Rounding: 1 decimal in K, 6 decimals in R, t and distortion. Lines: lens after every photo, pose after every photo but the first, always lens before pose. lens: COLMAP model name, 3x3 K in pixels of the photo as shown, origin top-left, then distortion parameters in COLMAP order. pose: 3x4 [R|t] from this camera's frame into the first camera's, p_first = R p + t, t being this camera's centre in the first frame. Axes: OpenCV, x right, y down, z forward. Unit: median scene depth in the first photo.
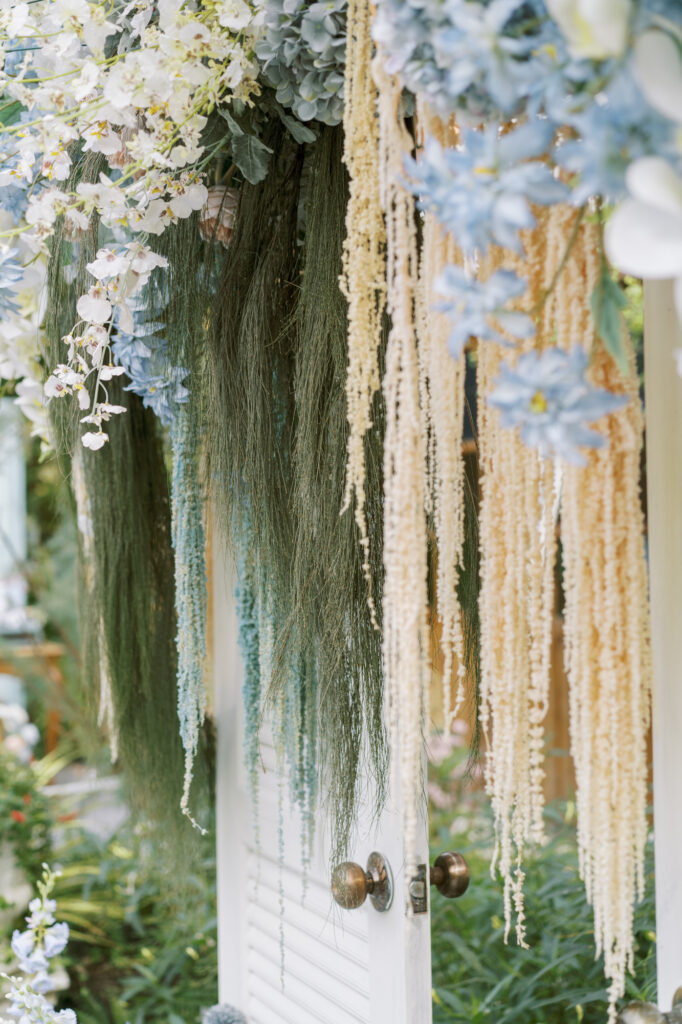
lens RADIAL K [[1553.5, 0, 343.5], [0, 1553.5, 514.7], [0, 0, 1]] dist [0.067132, 0.000000]
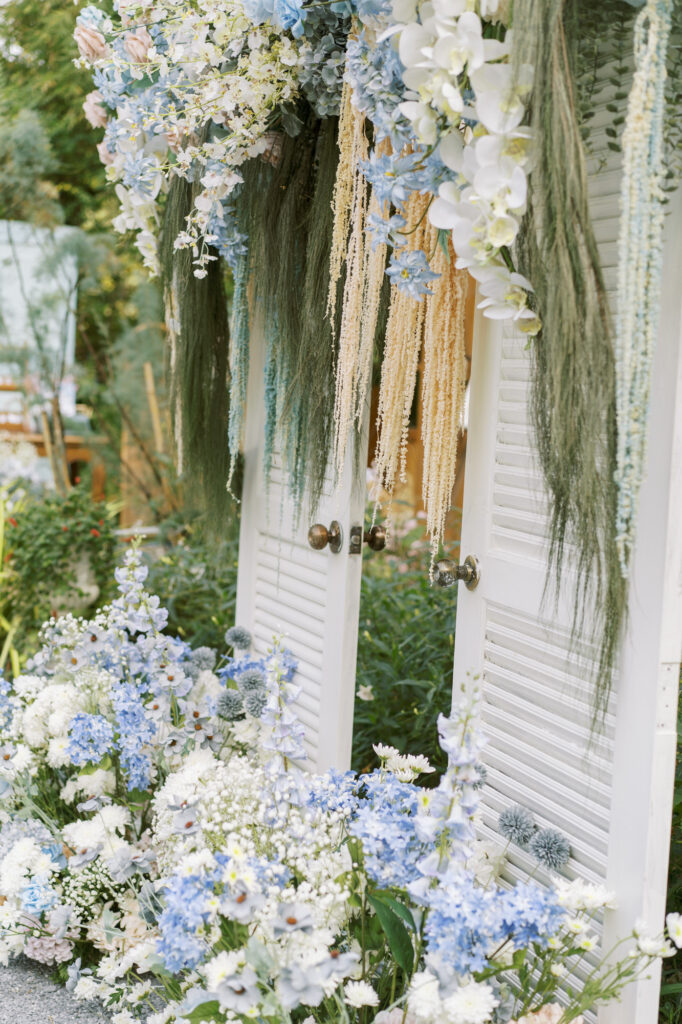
lens RADIAL K [[1553.5, 0, 335.4], [0, 1553.5, 515.8], [0, 0, 1]] dist [0.067132, 0.000000]
pose [[0.997184, 0.074637, -0.007377, 0.042567], [-0.073499, 0.992064, 0.102015, 0.039814], [0.014932, -0.101186, 0.994755, -0.928851]]
